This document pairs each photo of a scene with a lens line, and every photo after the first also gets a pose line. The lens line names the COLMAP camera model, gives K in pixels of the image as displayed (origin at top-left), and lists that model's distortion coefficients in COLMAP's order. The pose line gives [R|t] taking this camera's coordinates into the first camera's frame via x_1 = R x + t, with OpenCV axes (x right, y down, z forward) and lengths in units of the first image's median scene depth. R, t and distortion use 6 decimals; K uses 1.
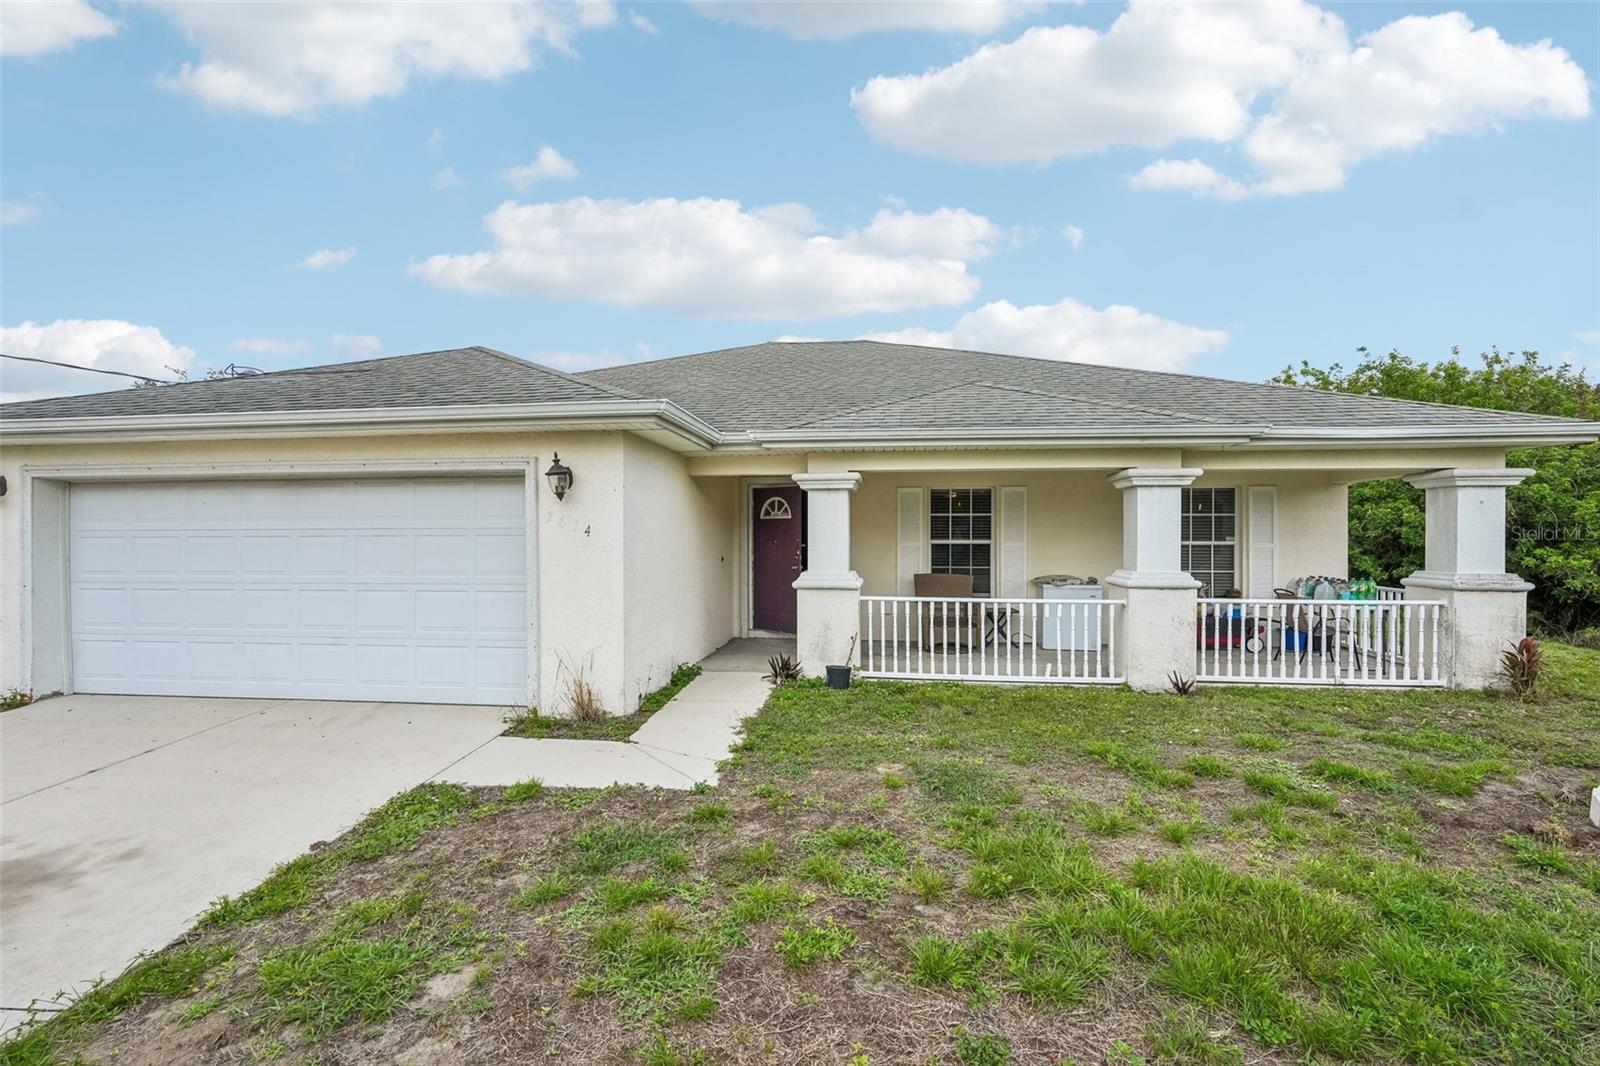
lens RADIAL K [[695.1, 0, 800.0], [0, 695.1, 533.0], [0, 0, 1]] dist [-0.000347, -0.000003]
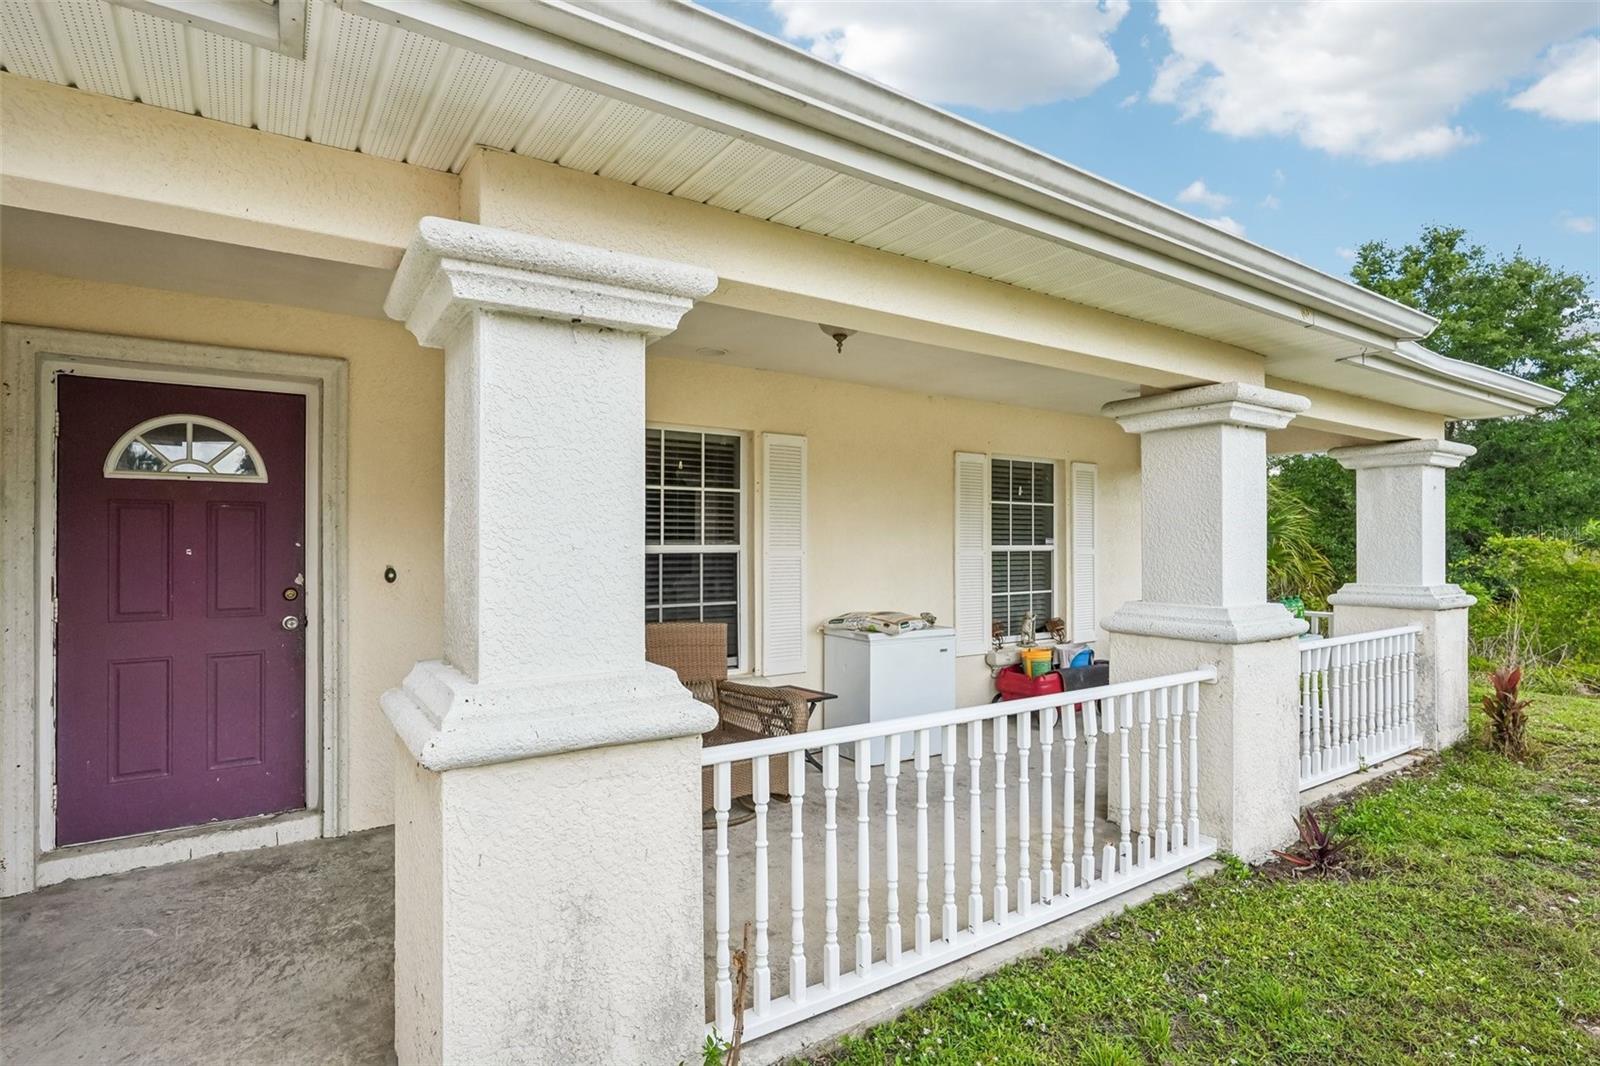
lens RADIAL K [[818.3, 0, 800.0], [0, 818.3, 533.0], [0, 0, 1]] dist [0.000546, 0.000391]
pose [[0.748443, 0.007367, 0.663159, -0.091779], [0.001527, 0.999917, -0.012831, 0.013321], [-0.663198, 0.010616, 0.748369, 0.779857]]
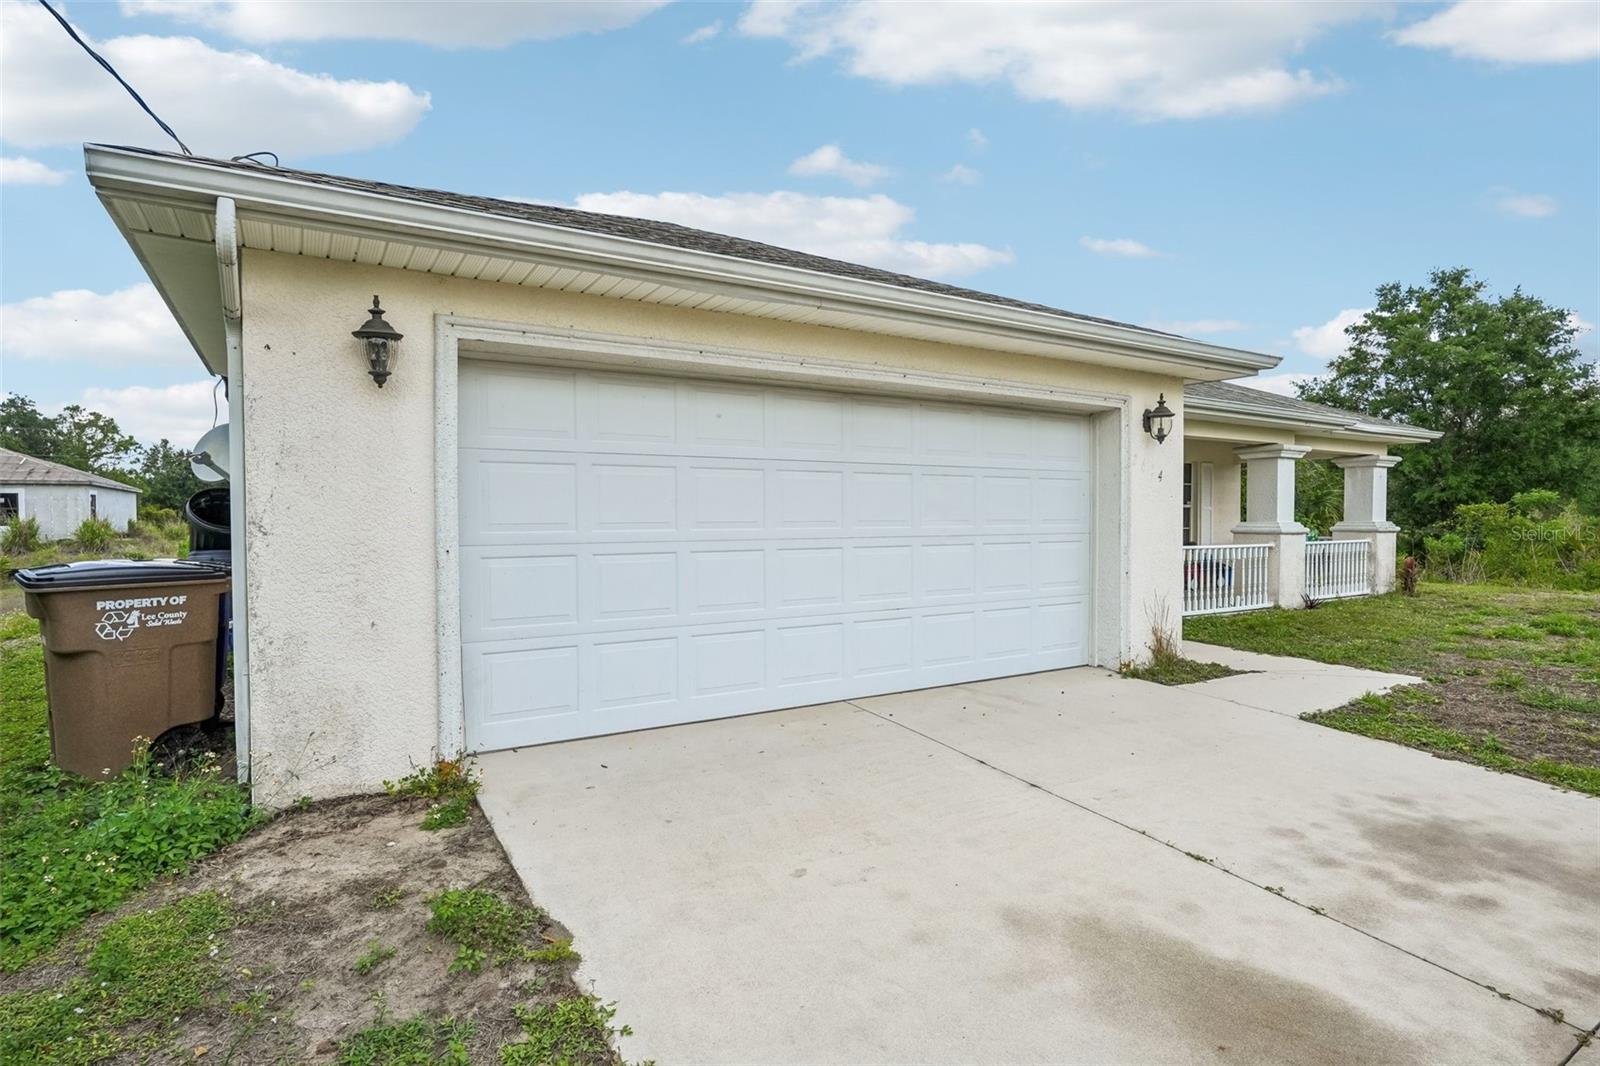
lens RADIAL K [[818.3, 0, 800.0], [0, 818.3, 533.0], [0, 0, 1]] dist [0.000546, 0.000391]
pose [[0.785372, -0.012347, 0.618901, -1.195707], [-0.000578, 0.999786, 0.020679, 0.045747], [-0.619024, -0.016598, 0.785196, 0.341185]]
